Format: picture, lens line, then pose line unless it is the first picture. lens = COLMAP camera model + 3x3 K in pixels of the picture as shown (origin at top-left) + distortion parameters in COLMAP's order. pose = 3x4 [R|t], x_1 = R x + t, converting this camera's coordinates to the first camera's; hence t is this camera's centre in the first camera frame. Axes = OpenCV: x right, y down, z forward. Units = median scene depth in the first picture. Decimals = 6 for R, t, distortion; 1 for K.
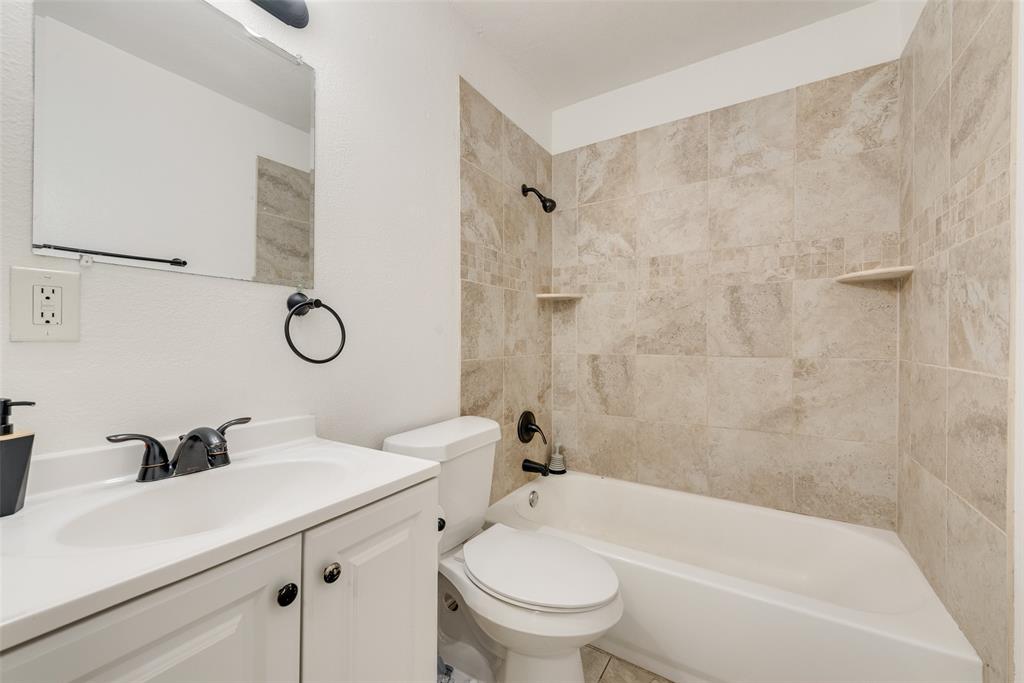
lens RADIAL K [[402.4, 0, 513.3], [0, 402.4, 339.4], [0, 0, 1]] dist [0.010813, 0.000155]
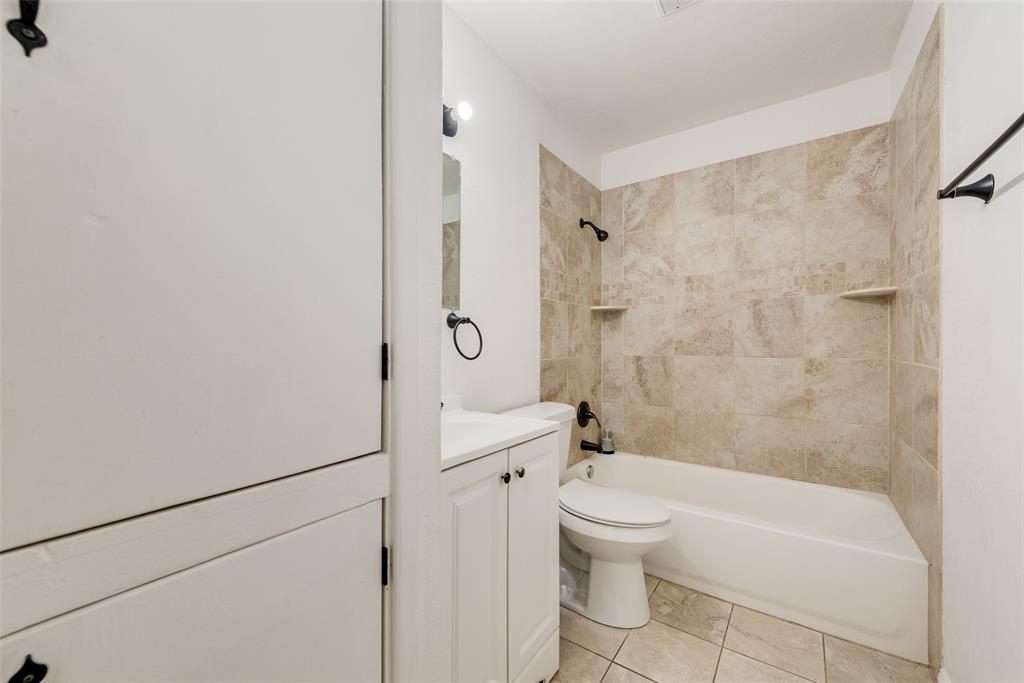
lens RADIAL K [[402.4, 0, 510.8], [0, 402.4, 342.9], [0, 0, 1]] dist [0.010813, 0.000155]
pose [[0.998325, -0.002306, -0.057807, -0.141830], [0.002271, 0.999997, -0.000665, -0.001908], [0.057809, 0.000532, 0.998328, -0.298366]]
